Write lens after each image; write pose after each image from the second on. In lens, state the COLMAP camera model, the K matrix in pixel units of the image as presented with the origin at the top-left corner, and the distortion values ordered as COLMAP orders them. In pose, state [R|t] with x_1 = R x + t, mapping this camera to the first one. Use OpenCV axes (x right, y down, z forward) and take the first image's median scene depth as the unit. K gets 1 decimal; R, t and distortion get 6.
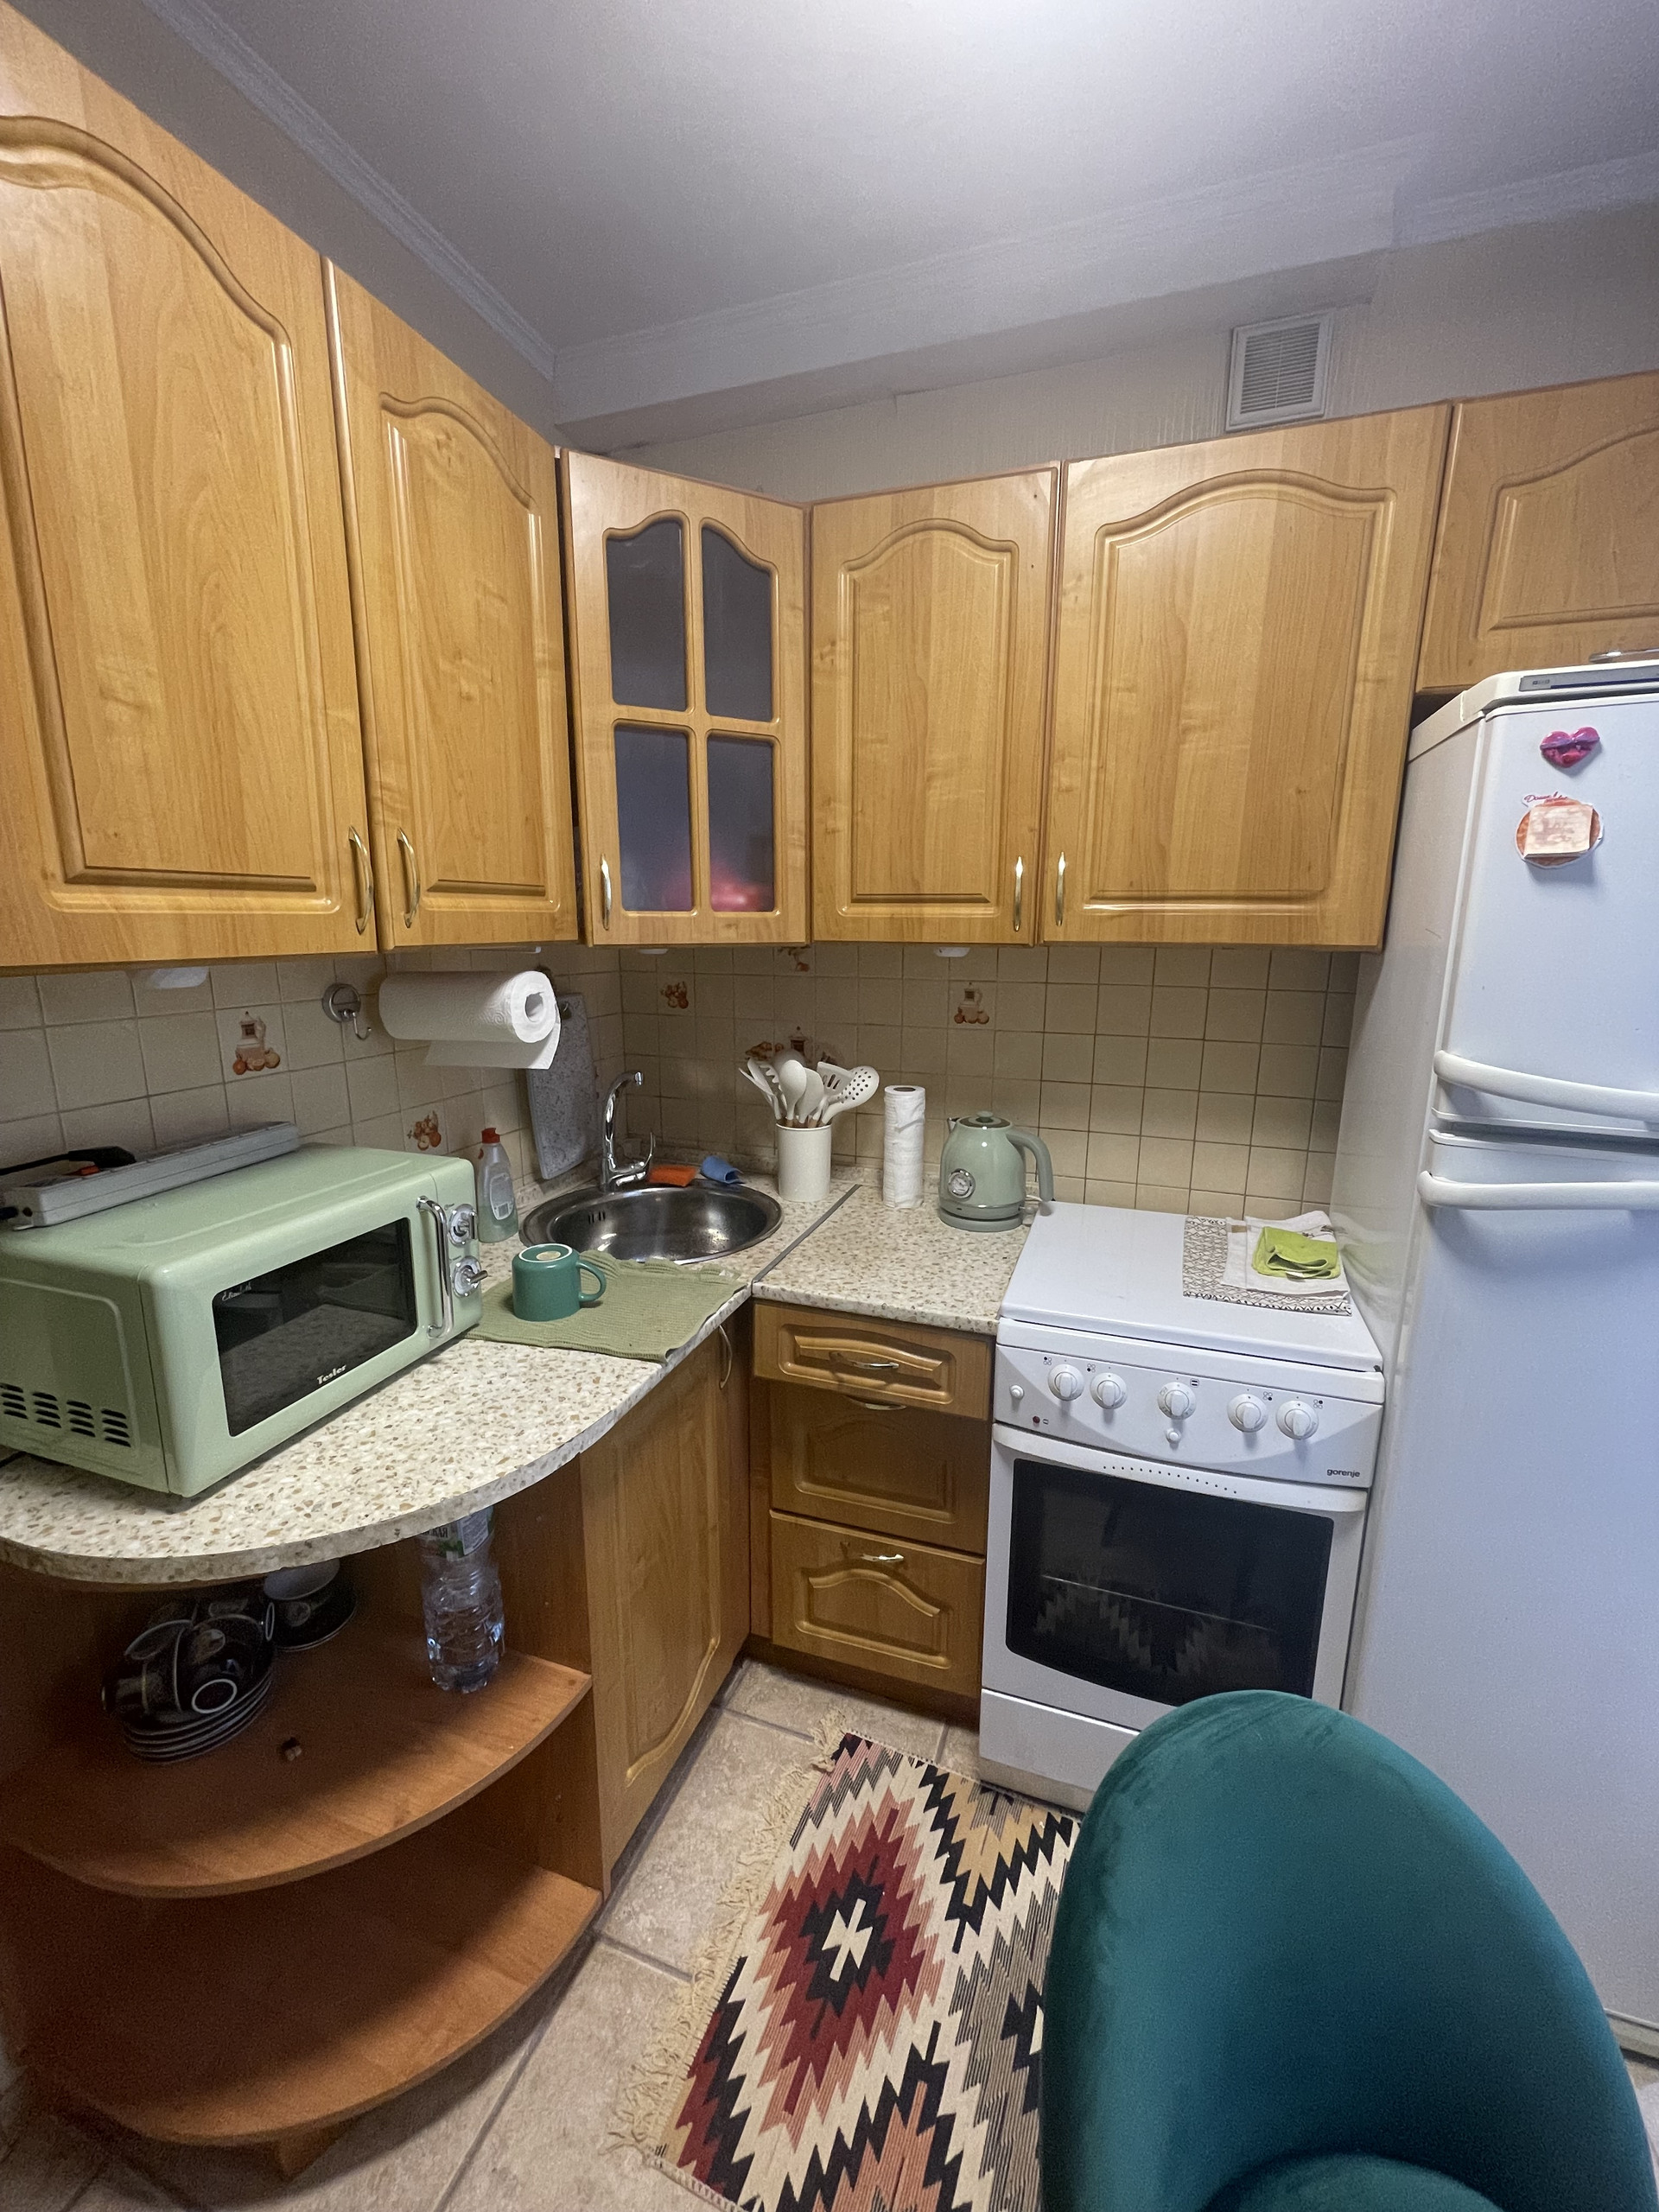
lens RADIAL K [[889.9, 0, 839.6], [0, 889.9, 1099.0], [0, 0, 1]] dist [-0.004460, 0.000976]
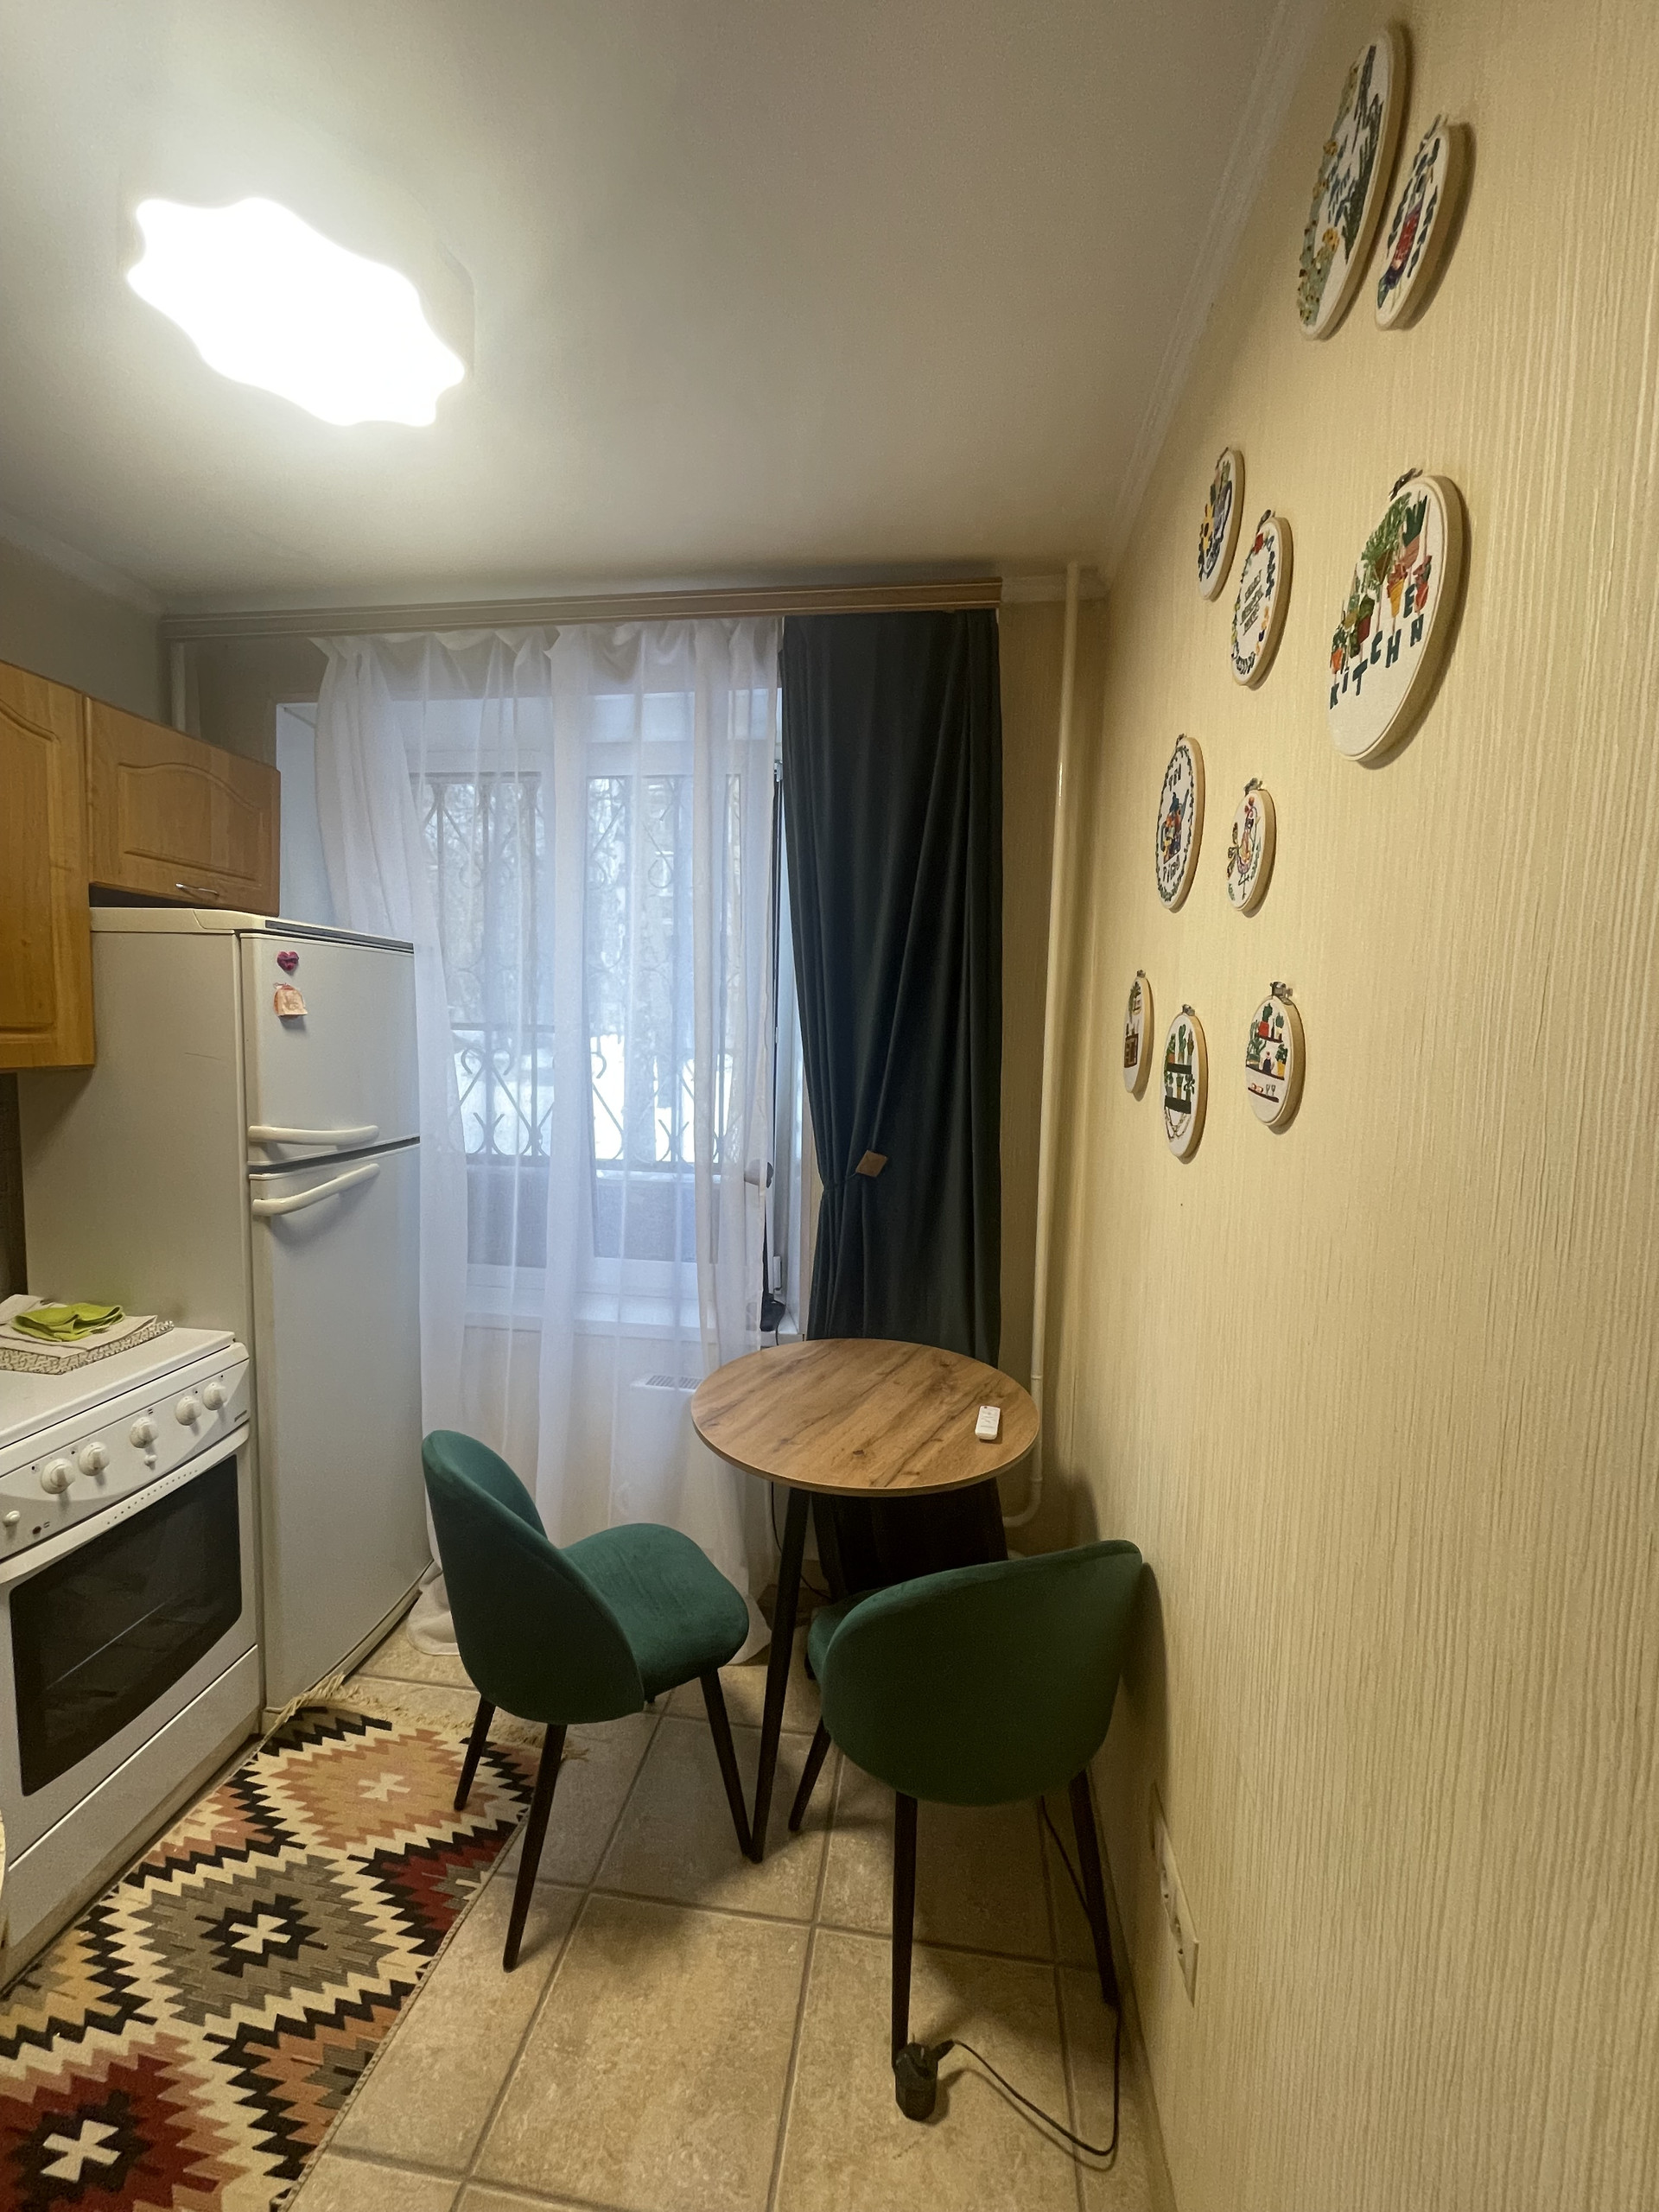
lens RADIAL K [[889.9, 0, 837.3], [0, 889.9, 1100.9], [0, 0, 1]] dist [-0.004460, 0.000976]
pose [[-0.222459, -0.089419, 0.970833, -0.886265], [0.169302, 0.977113, 0.128791, -0.096721], [-0.960130, 0.193015, -0.202229, 0.202528]]
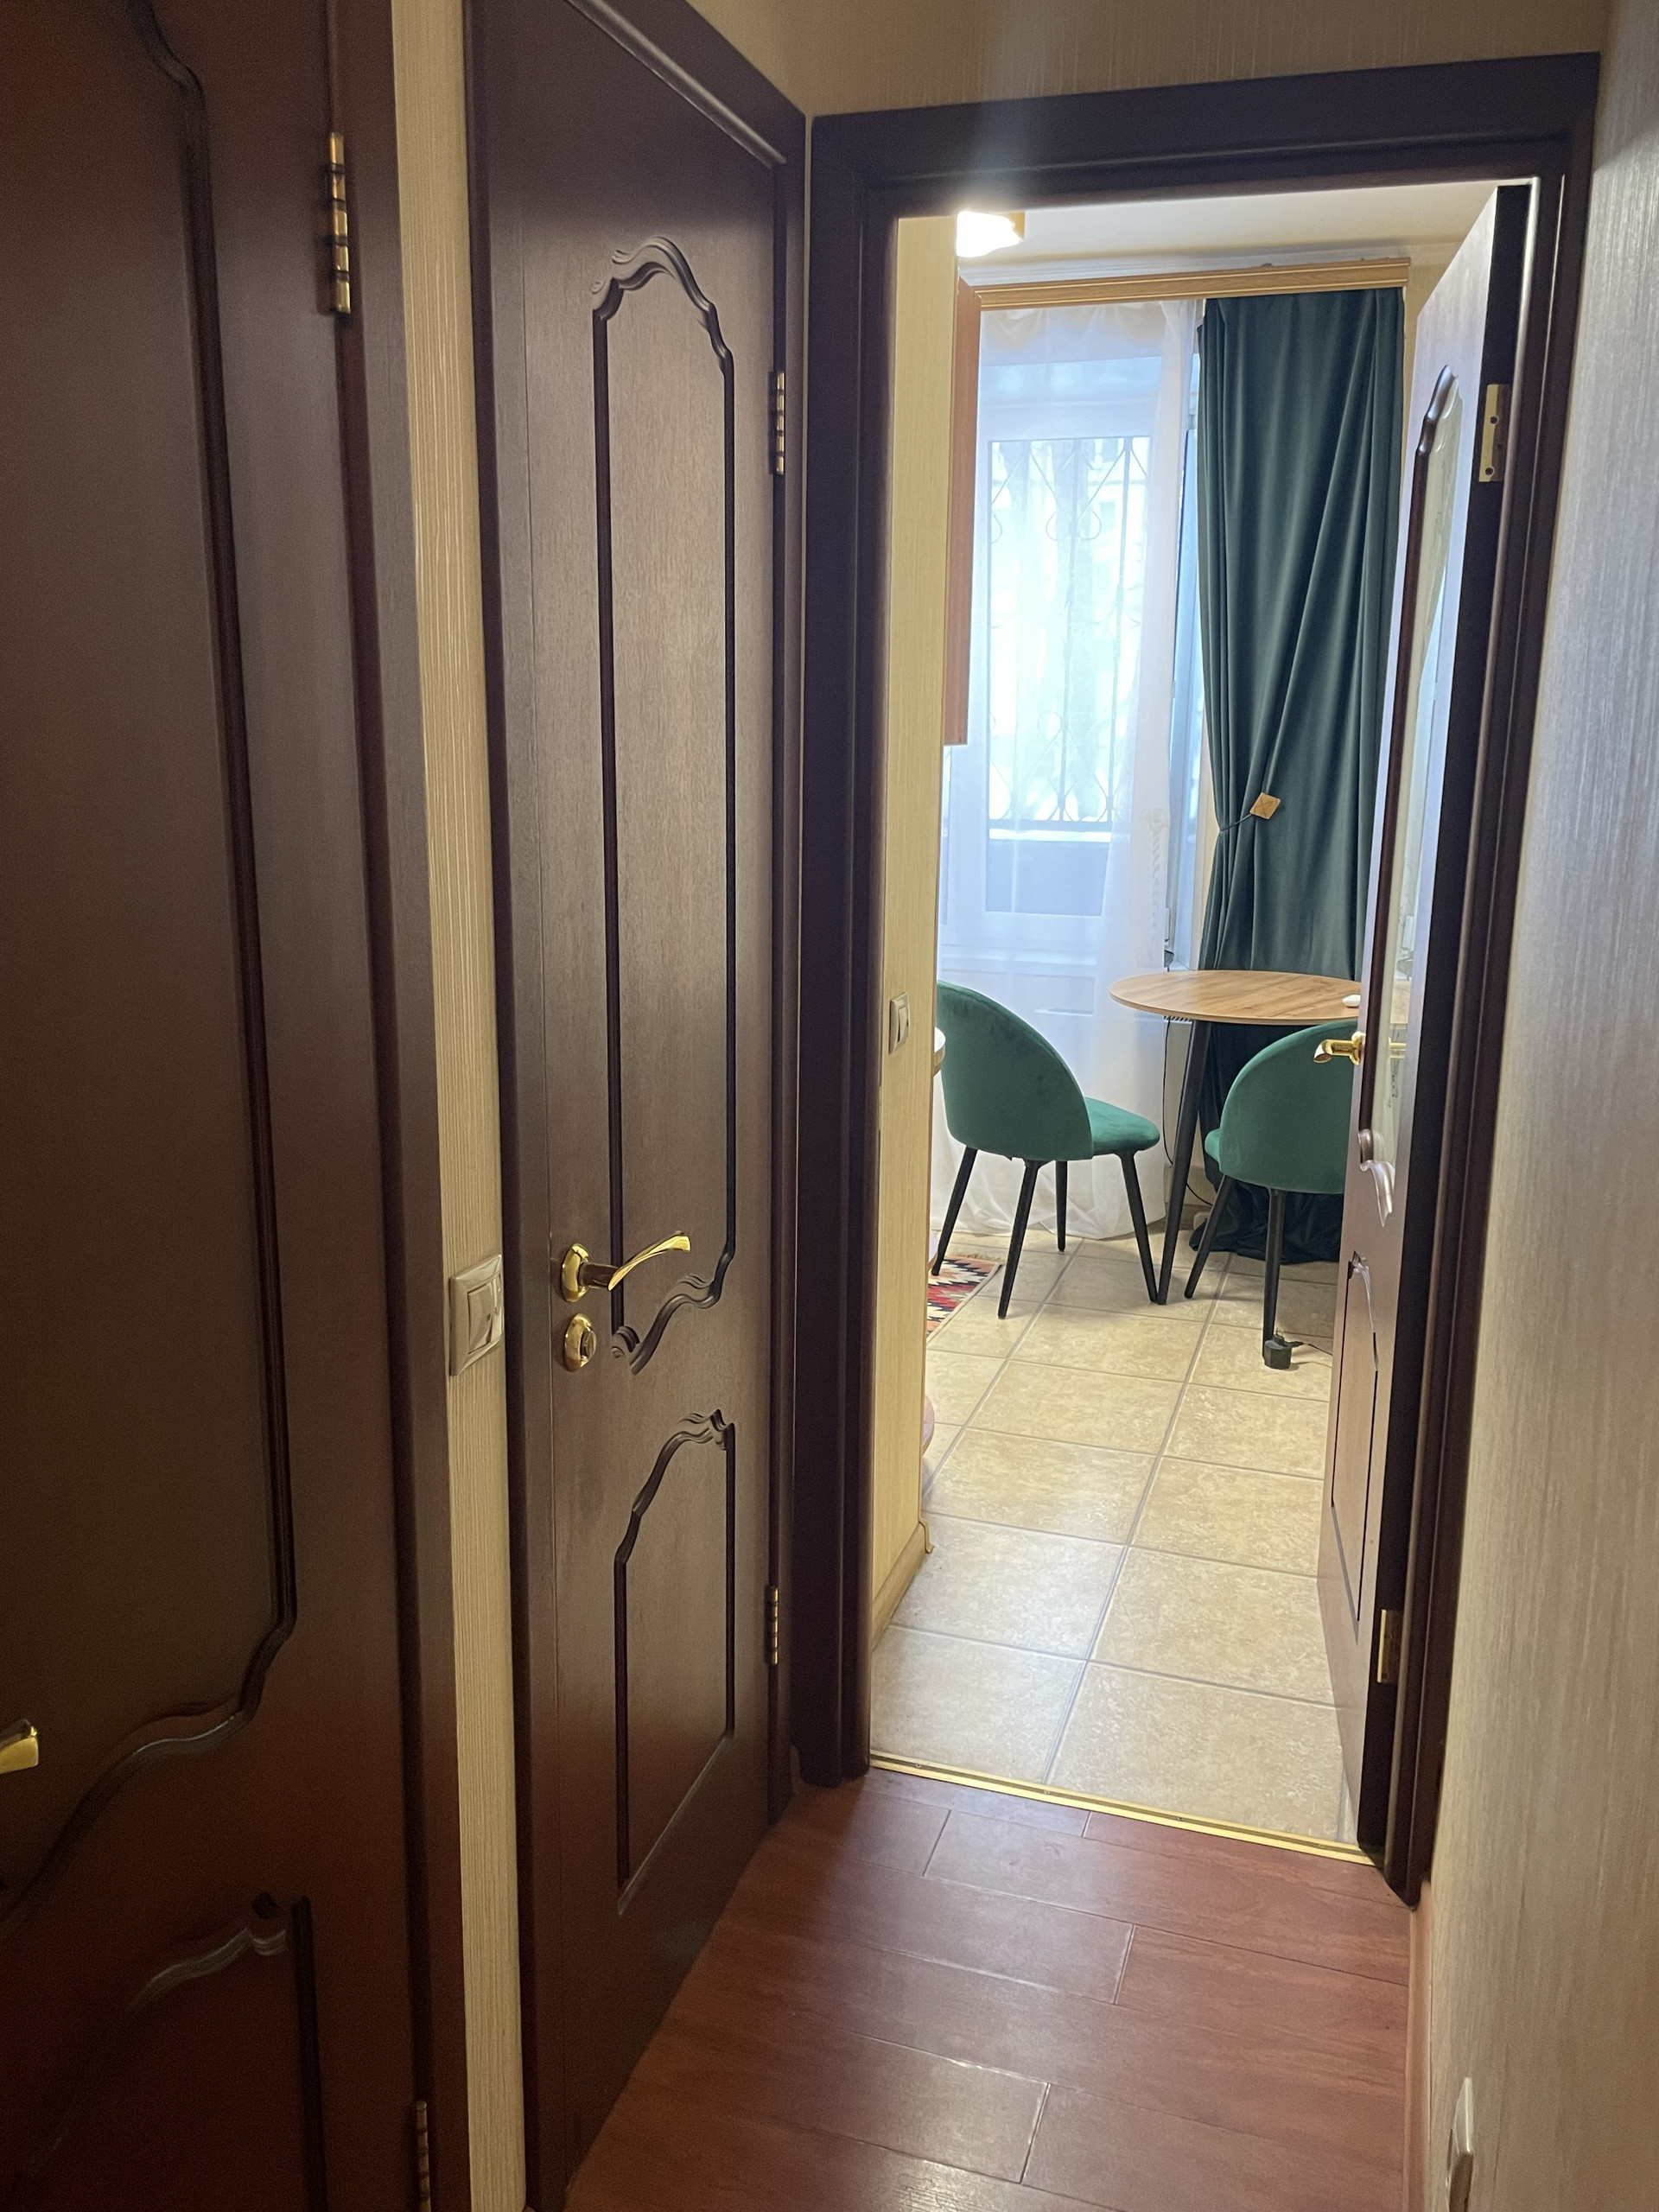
lens RADIAL K [[1813.1, 0, 831.2], [0, 1813.1, 1117.1], [0, 0, 1]] dist [0.060590, -0.002207]
pose [[-0.032347, -0.230520, 0.972530, -2.926057], [0.191226, 0.953636, 0.232402, -0.188060], [-0.981013, 0.193490, 0.013235, 0.741181]]
